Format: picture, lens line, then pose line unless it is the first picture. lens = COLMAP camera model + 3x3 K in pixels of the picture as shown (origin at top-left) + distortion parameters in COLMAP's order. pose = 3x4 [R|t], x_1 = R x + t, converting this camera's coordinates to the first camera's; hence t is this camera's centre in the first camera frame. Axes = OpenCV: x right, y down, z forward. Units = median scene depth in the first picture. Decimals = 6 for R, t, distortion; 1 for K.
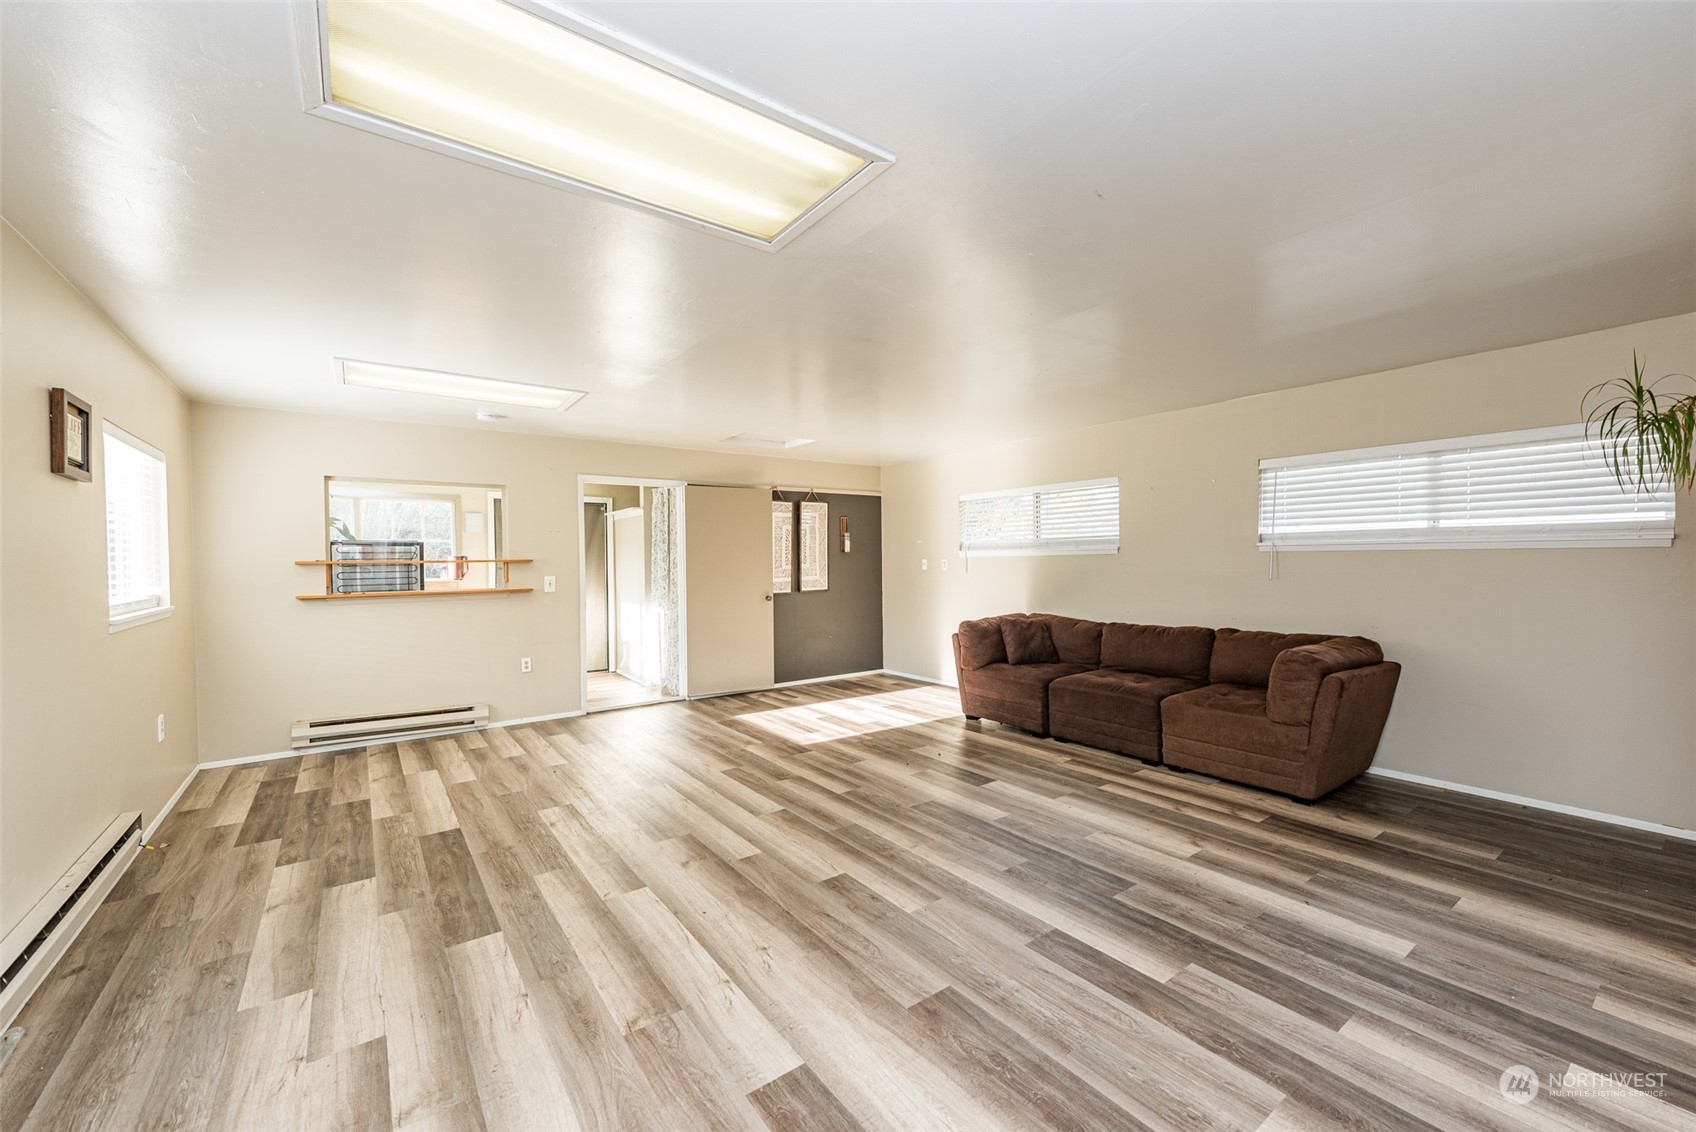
lens RADIAL K [[676.4, 0, 852.1], [0, 676.4, 569.3], [0, 0, 1]] dist [0.010987, 0.000109]
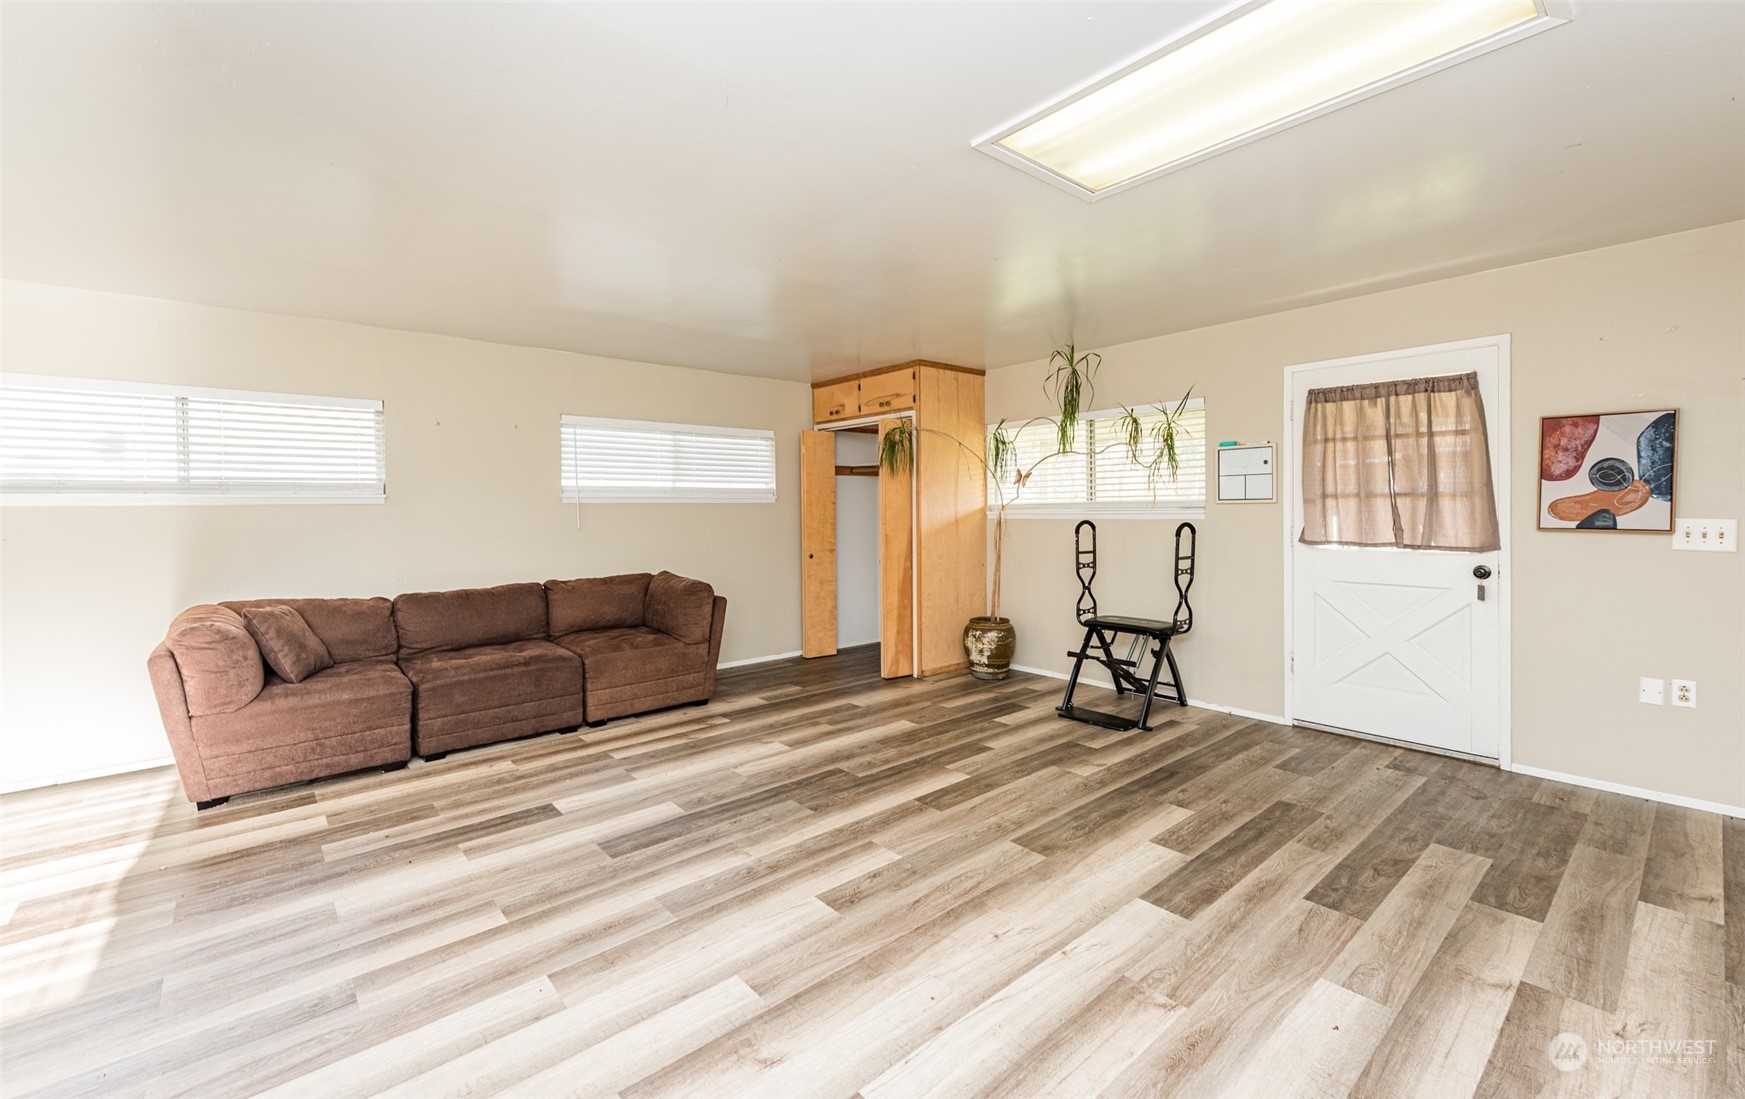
lens RADIAL K [[732.7, 0, 858.8], [0, 732.7, 521.3], [0, 0, 1]] dist [0.016987, -0.001049]
pose [[-0.081068, -0.005662, 0.996692, -0.695669], [0.026749, 0.999611, 0.007854, 0.006147], [-0.996350, 0.027297, -0.080886, 0.811241]]
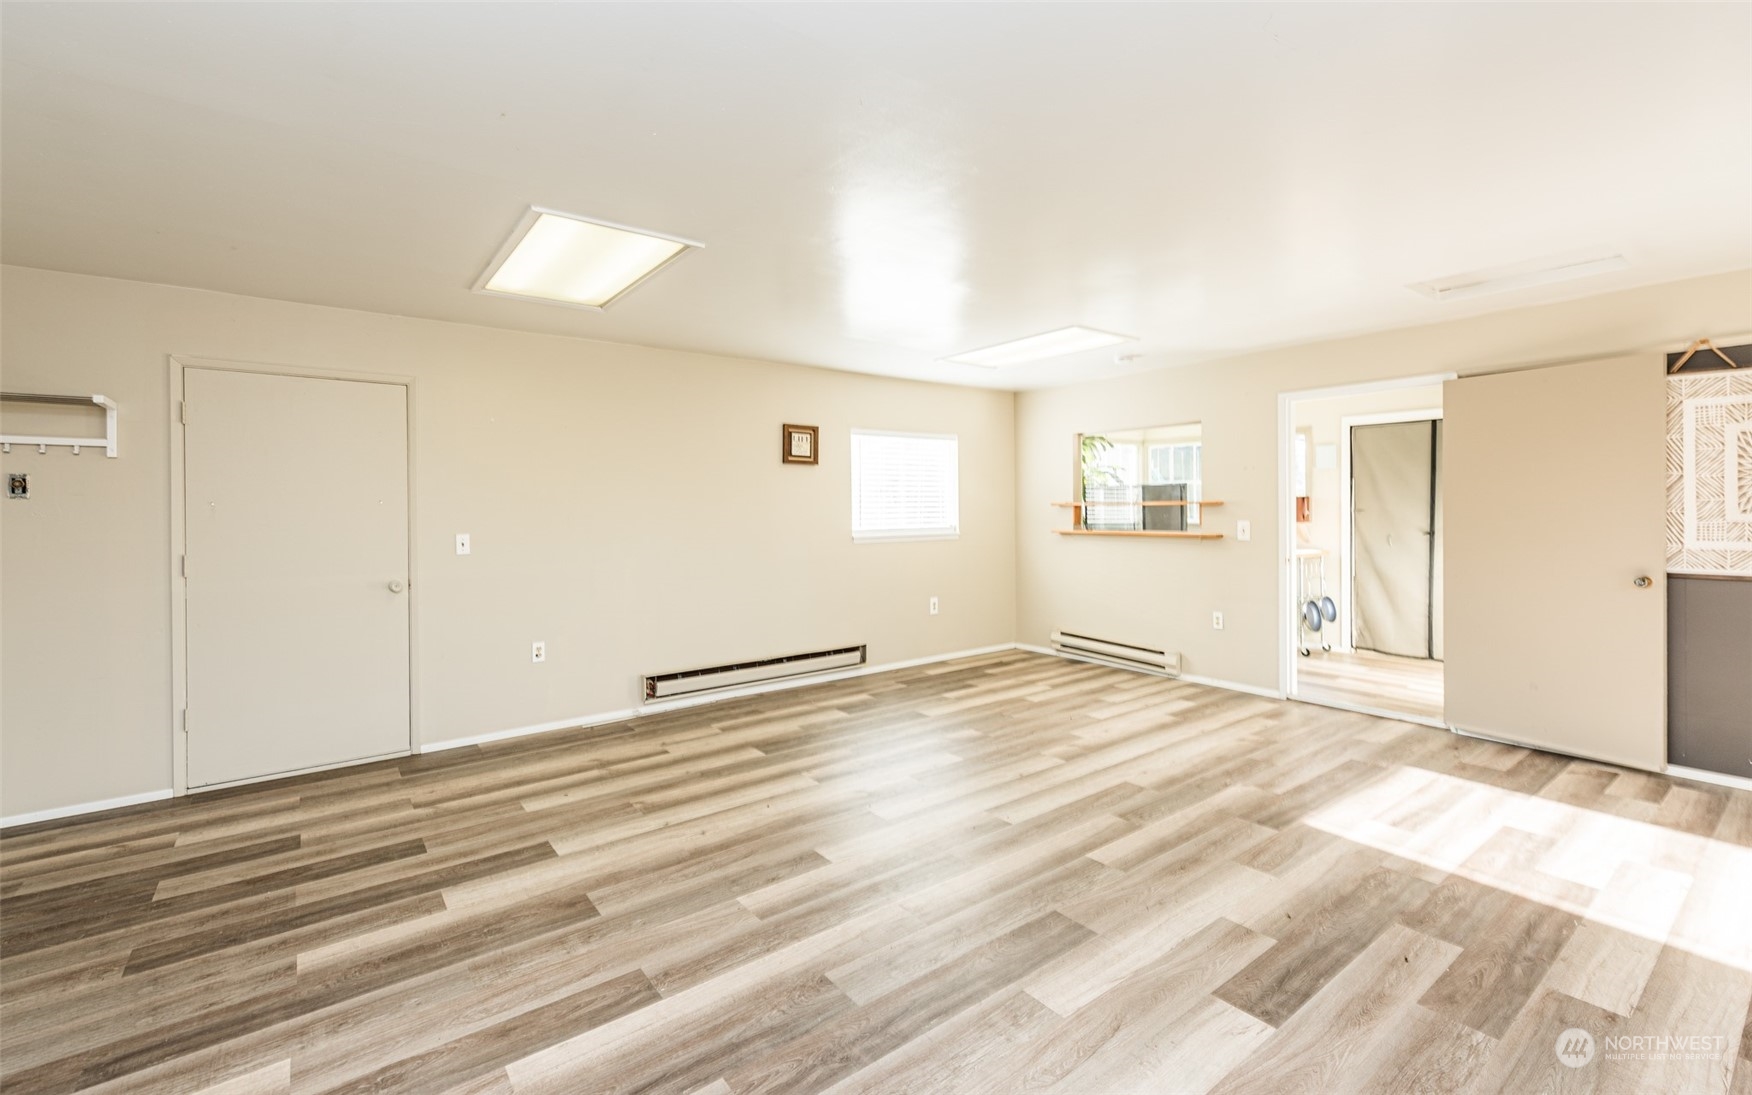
lens RADIAL K [[735.6, 0, 846.9], [0, 735.6, 502.2], [0, 0, 1]] dist [0.016987, -0.001049]
pose [[-0.000346, 0.005366, -0.999986, 0.768954], [-0.006668, 0.999963, 0.005368, -0.023684], [0.999978, 0.006670, -0.000310, 0.818595]]
